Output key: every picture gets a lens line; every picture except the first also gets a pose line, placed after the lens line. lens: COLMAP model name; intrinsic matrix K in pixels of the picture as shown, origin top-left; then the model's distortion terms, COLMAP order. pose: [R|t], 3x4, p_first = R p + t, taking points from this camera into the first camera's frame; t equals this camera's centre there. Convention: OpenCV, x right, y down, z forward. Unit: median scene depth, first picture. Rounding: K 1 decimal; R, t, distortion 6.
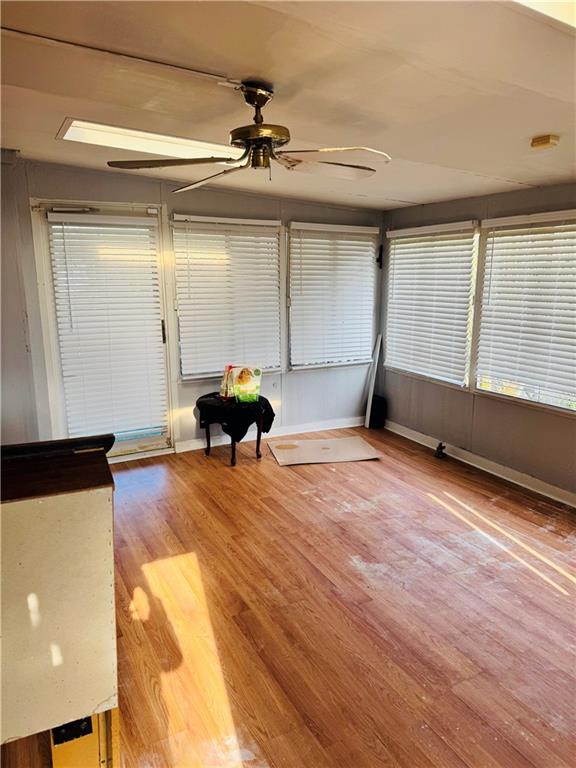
lens RADIAL K [[532.2, 0, 288.5], [0, 532.2, 397.0], [0, 0, 1]] dist [0.055707, -0.198980]
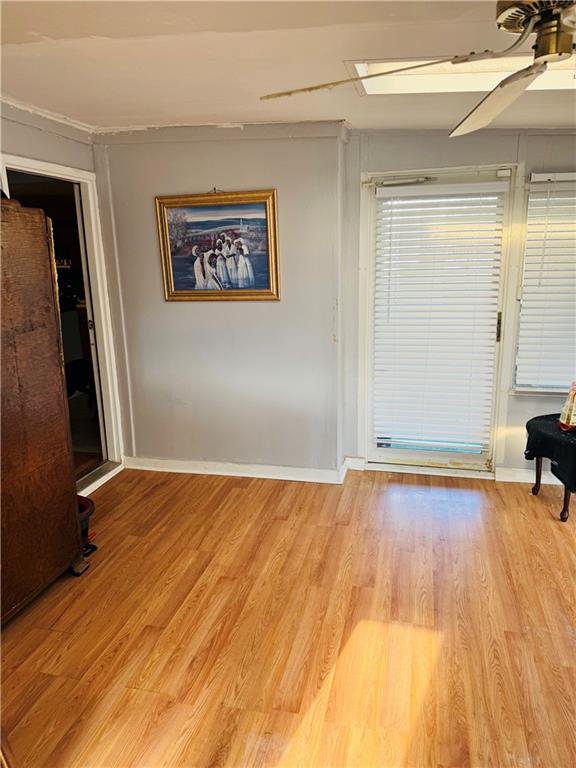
lens RADIAL K [[548.1, 0, 288.0], [0, 548.1, 384.0], [0, 0, 1]] dist [0.059936, -0.057349]
pose [[0.736494, 0.139375, -0.661930, 0.091696], [-0.129121, 0.989517, 0.064685, -0.053753], [0.664006, 0.037829, 0.746769, 0.192831]]
